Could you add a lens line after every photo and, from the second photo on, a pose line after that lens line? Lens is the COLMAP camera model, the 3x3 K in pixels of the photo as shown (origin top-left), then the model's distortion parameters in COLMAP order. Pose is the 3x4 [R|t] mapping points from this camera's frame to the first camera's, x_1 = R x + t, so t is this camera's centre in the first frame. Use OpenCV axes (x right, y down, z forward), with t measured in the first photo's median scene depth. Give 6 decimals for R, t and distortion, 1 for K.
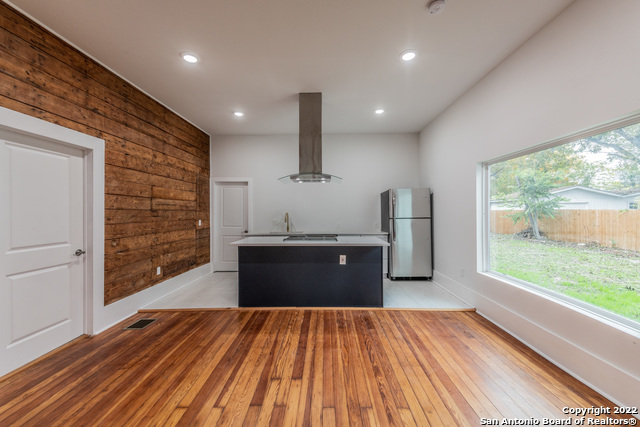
lens RADIAL K [[258.1, 0, 318.3], [0, 258.1, 212.4], [0, 0, 1]] dist [0.001275, -0.000327]
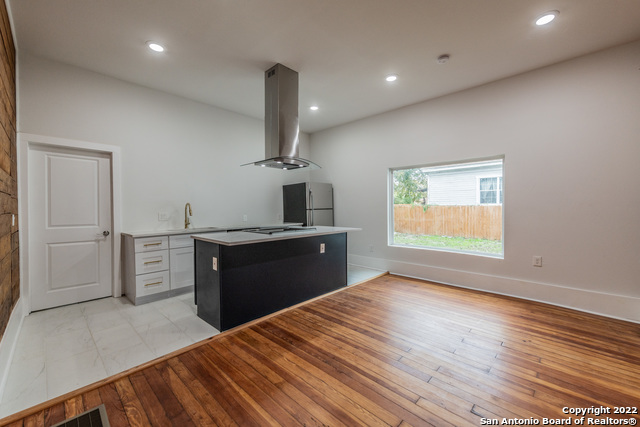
lens RADIAL K [[256.5, 0, 333.3], [0, 256.5, 210.8], [0, 0, 1]] dist [-0.008261, -0.000127]
pose [[0.653281, -0.006275, 0.757089, -0.700699], [0.001303, 0.999973, 0.007163, 0.033270], [-0.757114, -0.003693, 0.653272, 0.343732]]
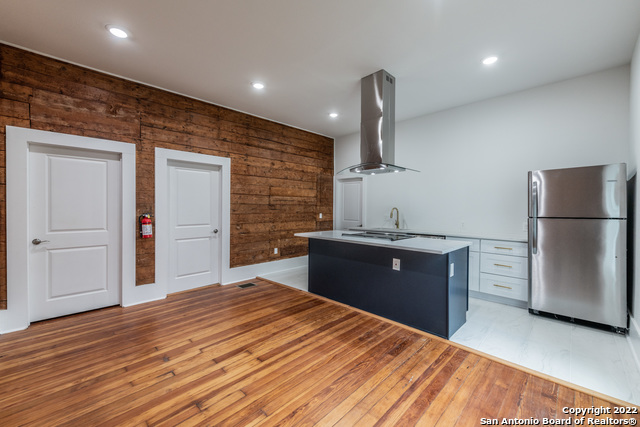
lens RADIAL K [[257.0, 0, 318.0], [0, 257.0, 209.2], [0, 0, 1]] dist [0.000908, -0.000187]
pose [[0.718426, 0.012550, -0.695490, 0.534716], [-0.008704, 0.999921, 0.009052, 0.000065], [0.695548, -0.000450, 0.718479, 0.254038]]
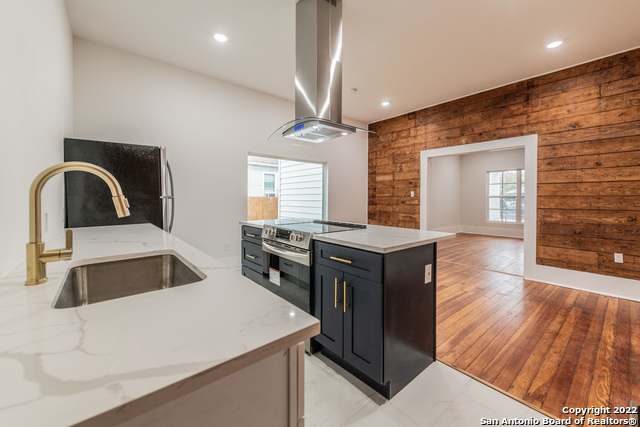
lens RADIAL K [[257.3, 0, 319.2], [0, 257.3, 200.9], [0, 0, 1]] dist [0.002491, 0.000100]
pose [[-0.654584, -0.003293, 0.755982, -0.607224], [-0.000300, 0.999992, 0.004097, 0.042950], [-0.755989, 0.002455, -0.654579, 1.662260]]
